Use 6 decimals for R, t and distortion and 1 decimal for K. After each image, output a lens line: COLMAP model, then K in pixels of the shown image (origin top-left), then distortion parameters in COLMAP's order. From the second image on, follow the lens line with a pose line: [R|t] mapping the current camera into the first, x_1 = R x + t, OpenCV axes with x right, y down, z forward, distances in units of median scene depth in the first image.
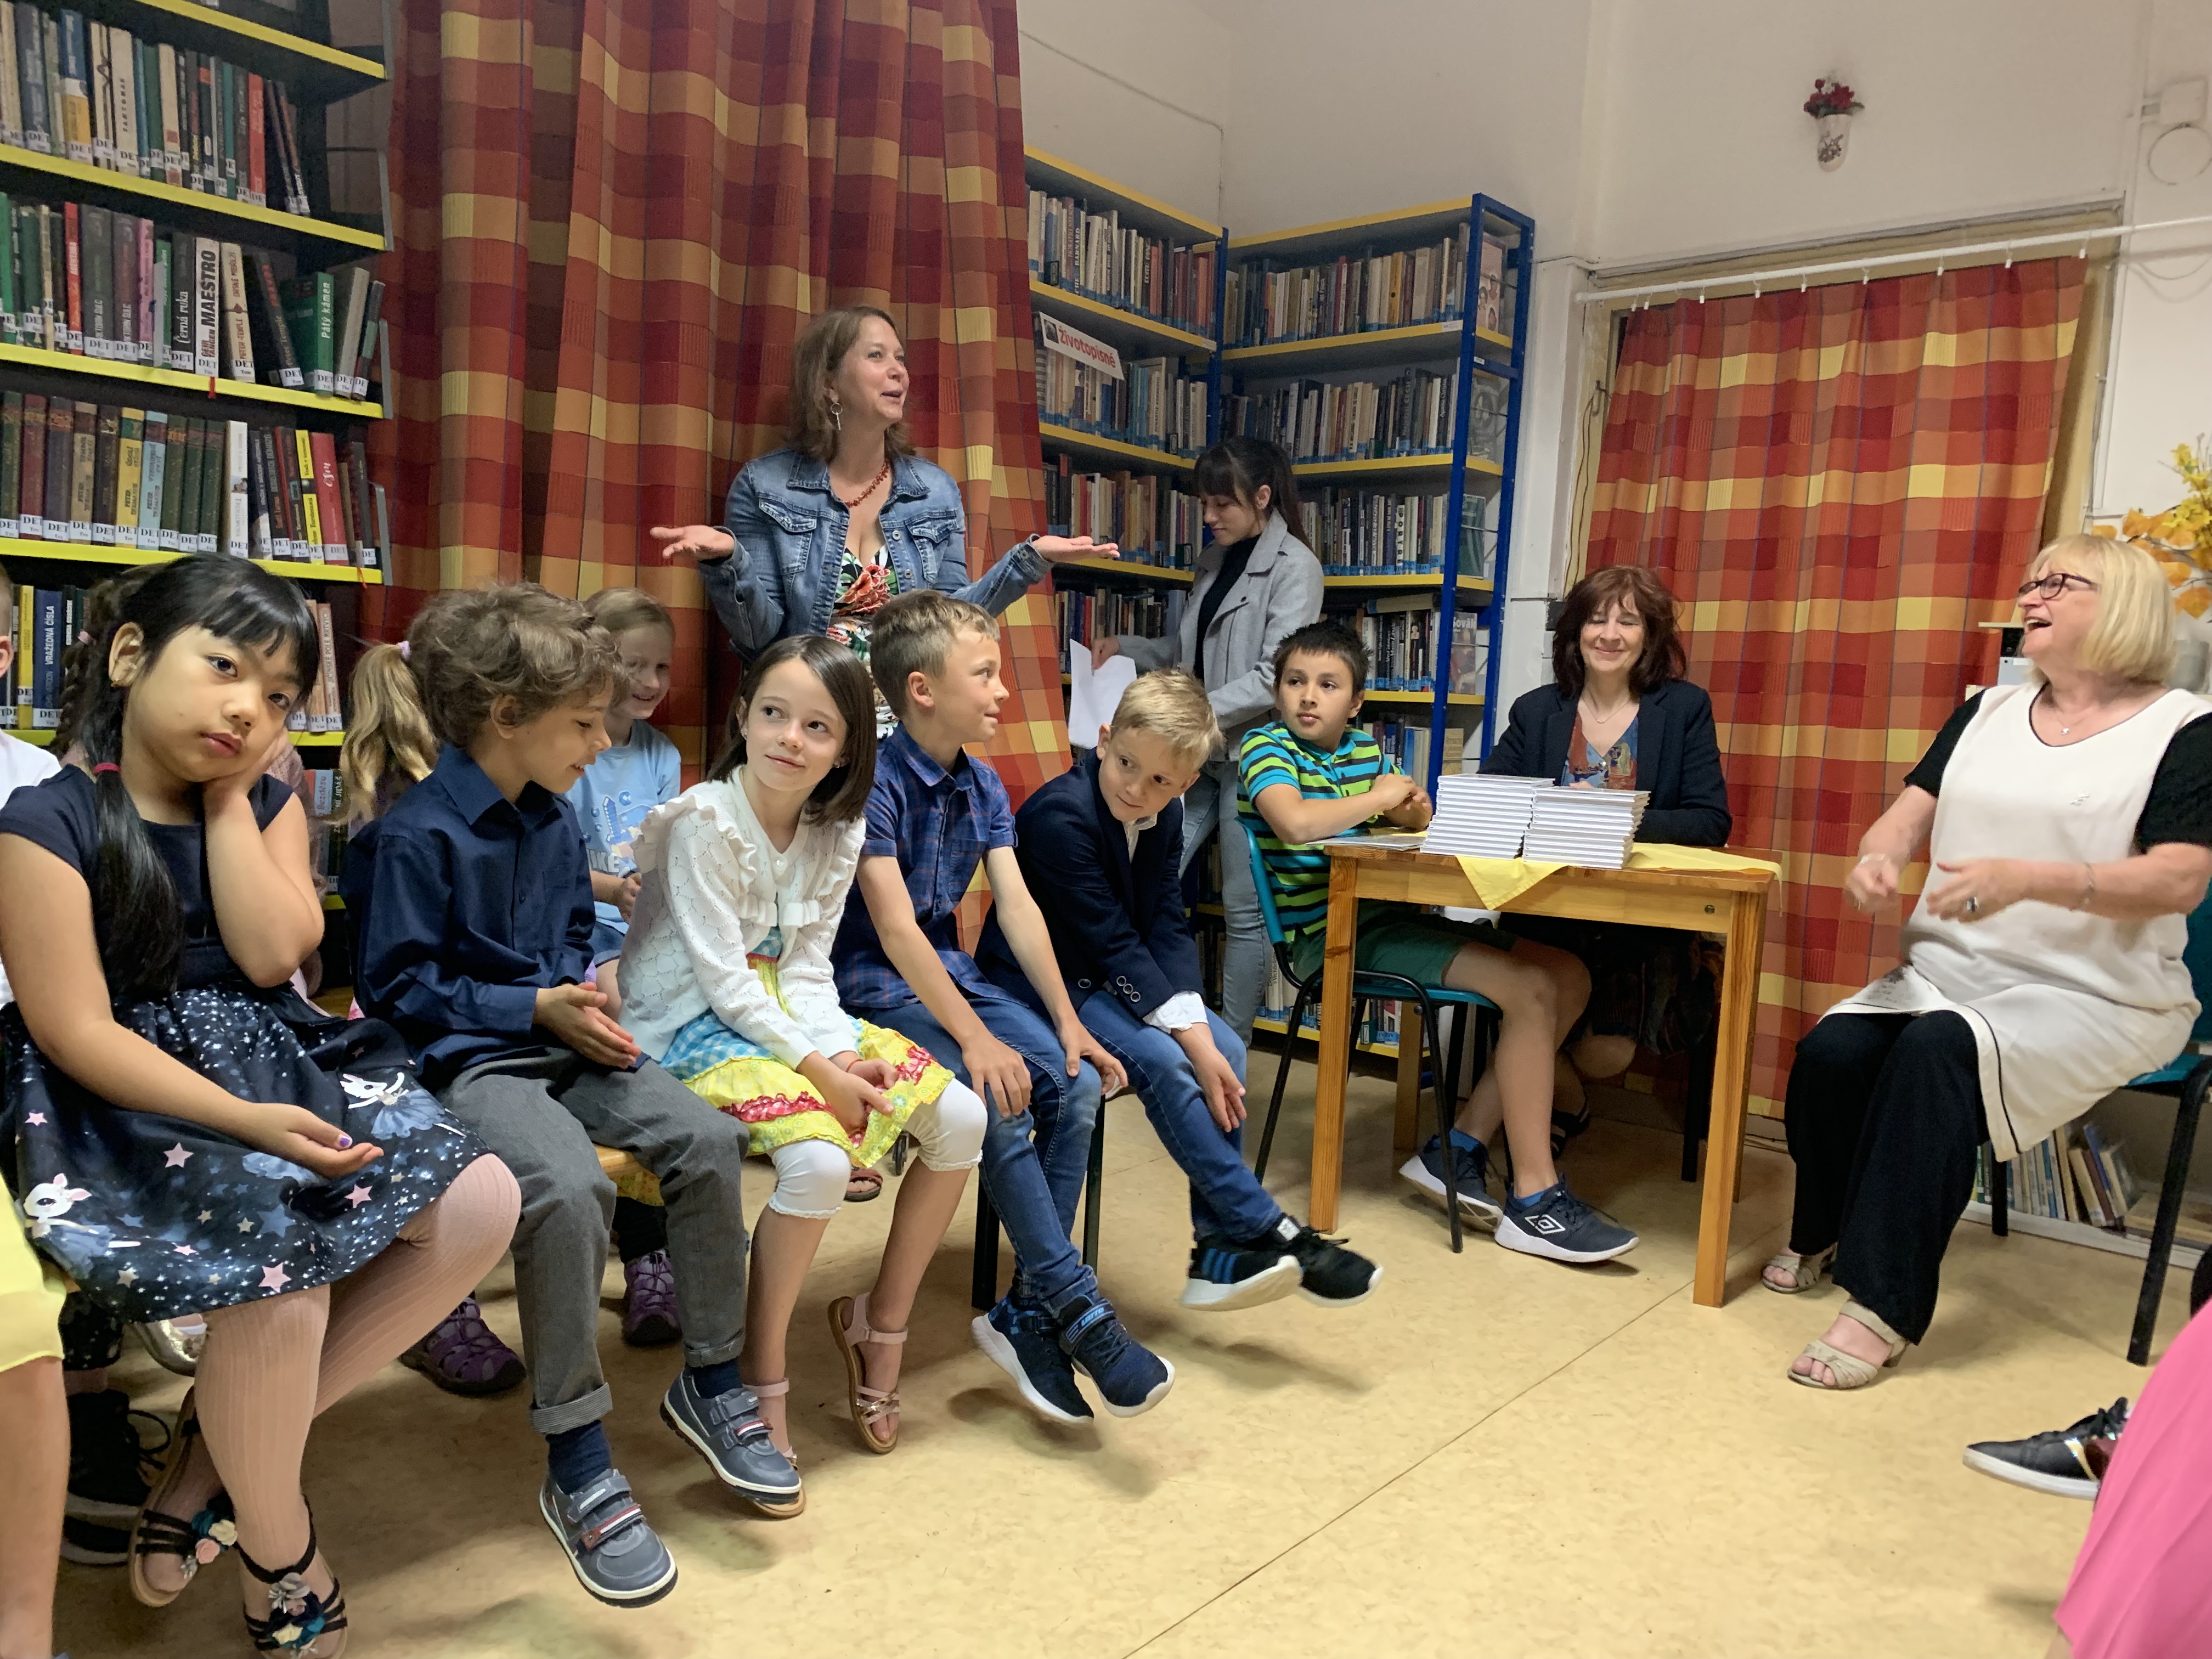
lens RADIAL K [[1664.9, 0, 1038.5], [0, 1664.9, 856.8], [0, 0, 1]] dist [0.019401, -0.013101]
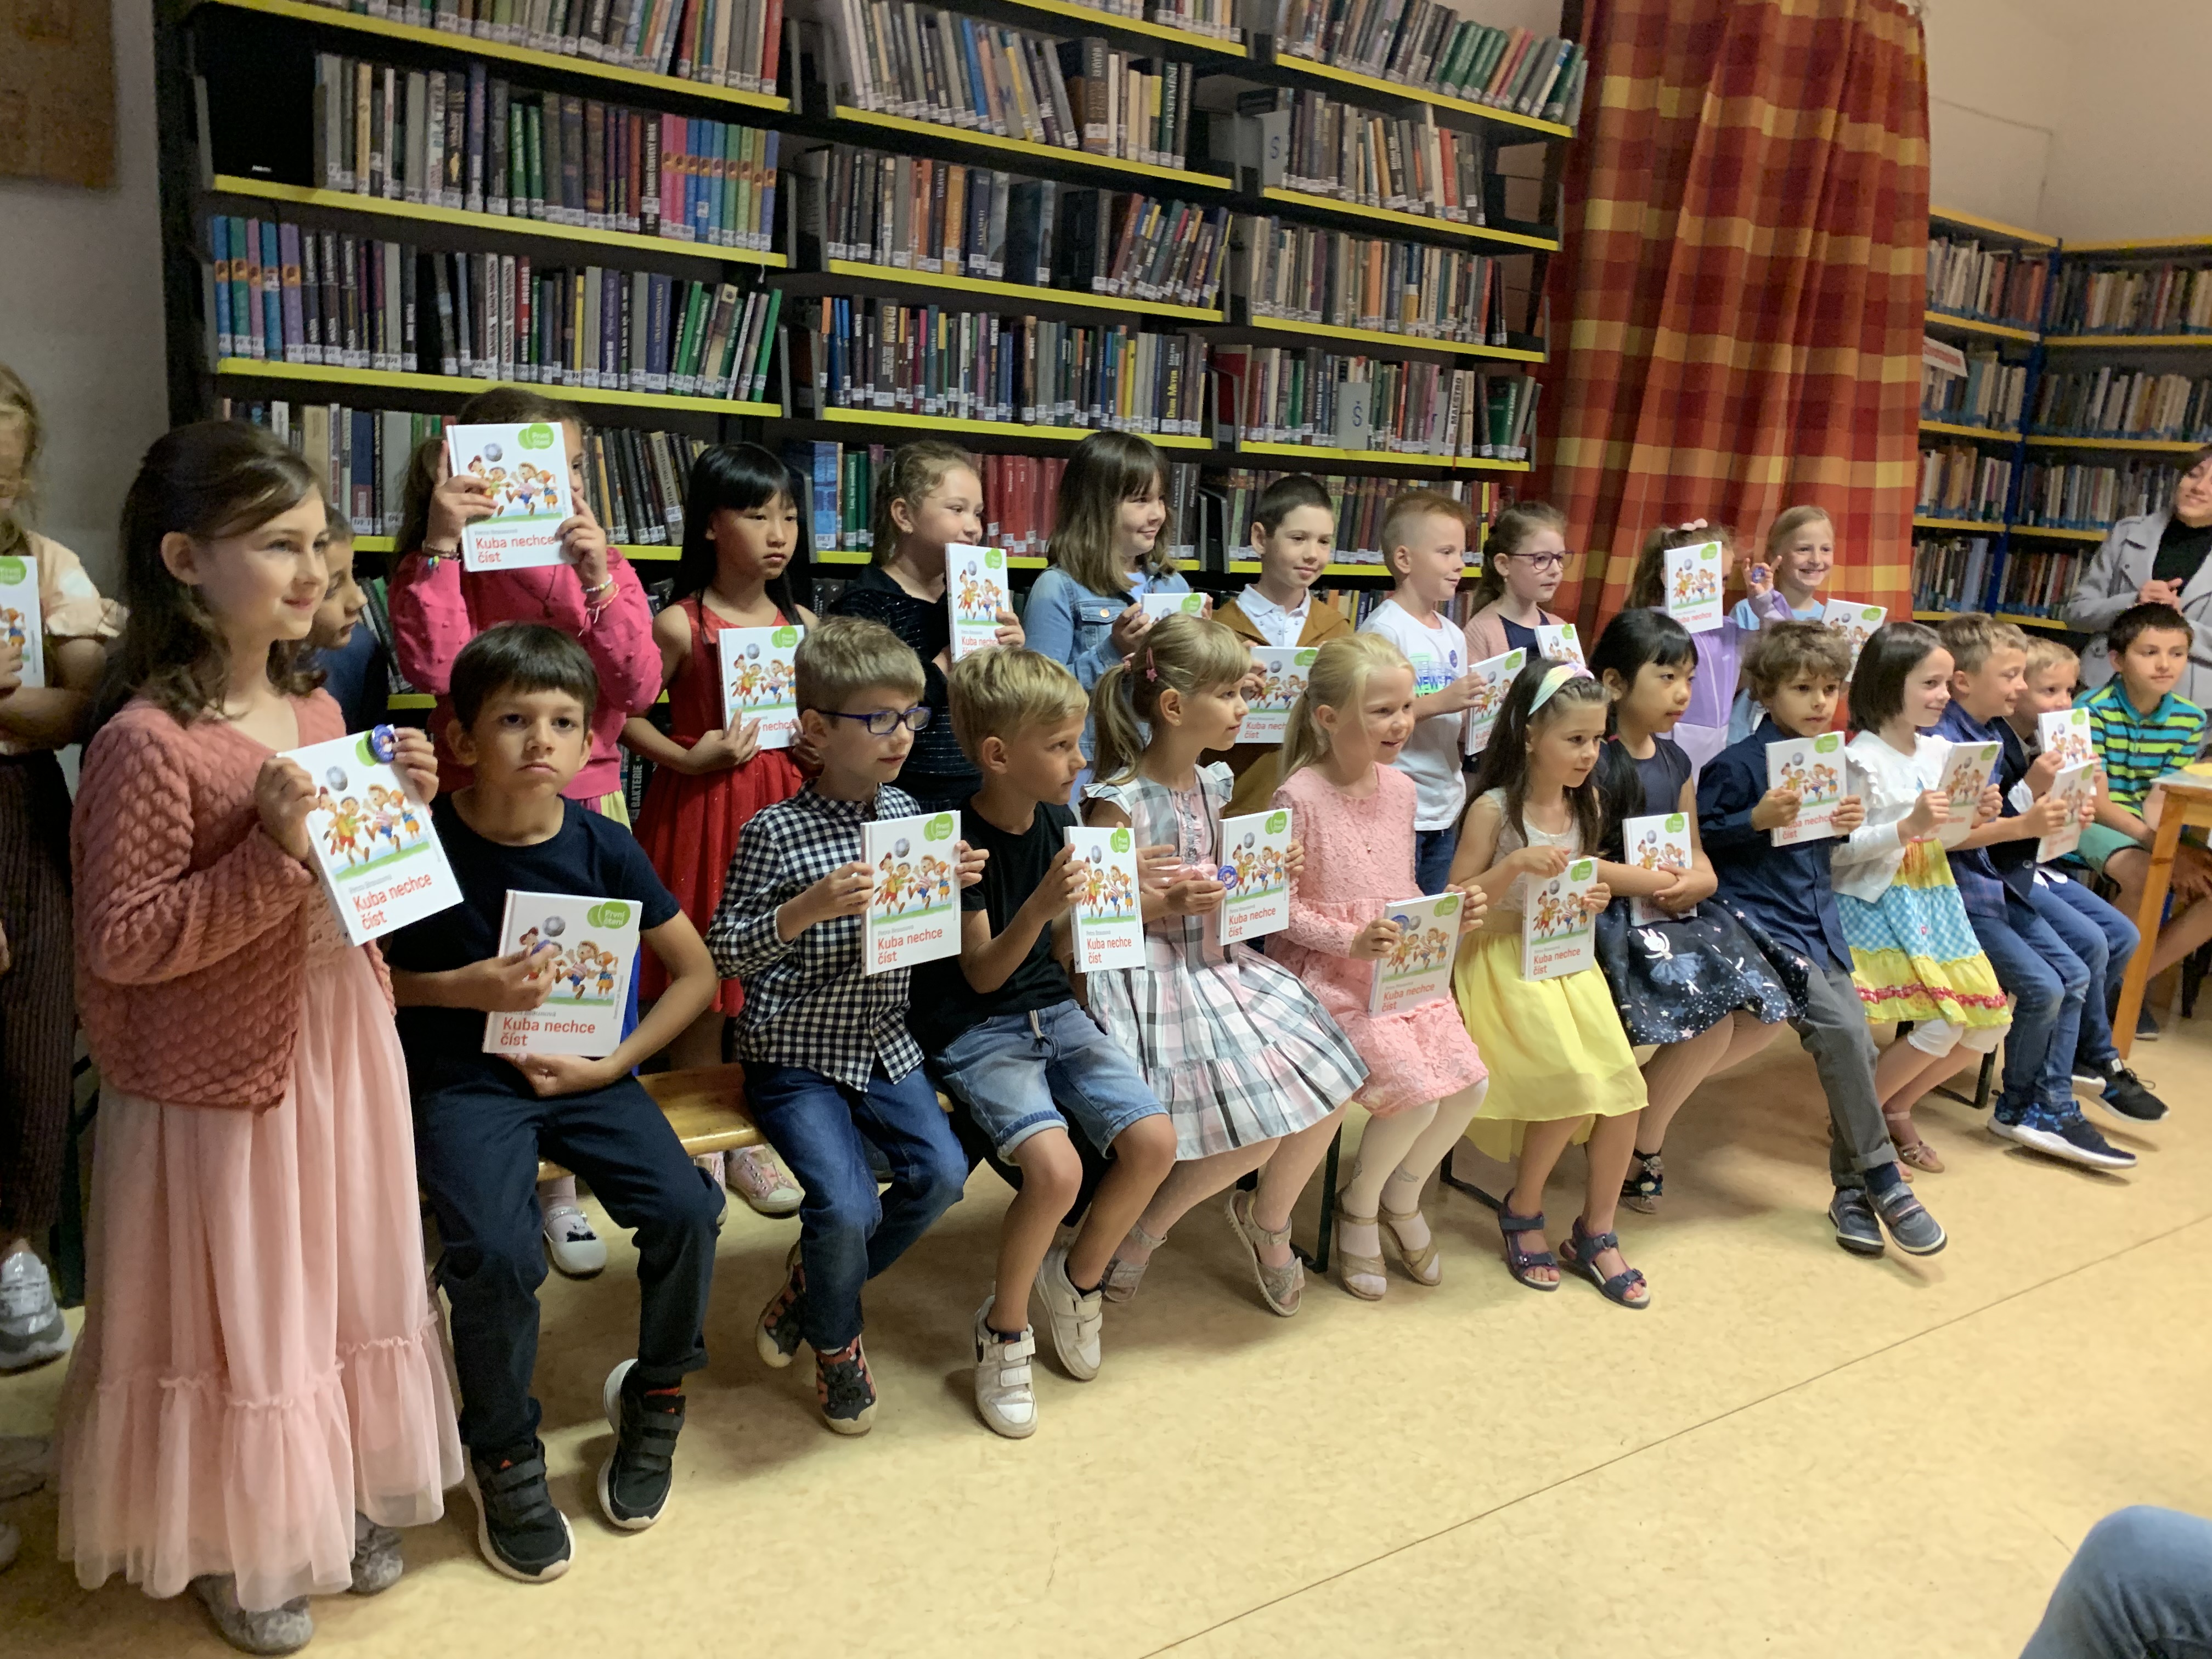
lens RADIAL K [[1664.9, 0, 1113.3], [0, 1664.9, 828.0], [0, 0, 1]] dist [0.019401, -0.013101]
pose [[0.967366, 0.076278, -0.241630, -0.242262], [-0.050387, 0.992477, 0.111581, -0.057932], [0.248323, -0.095765, 0.963932, -0.408053]]
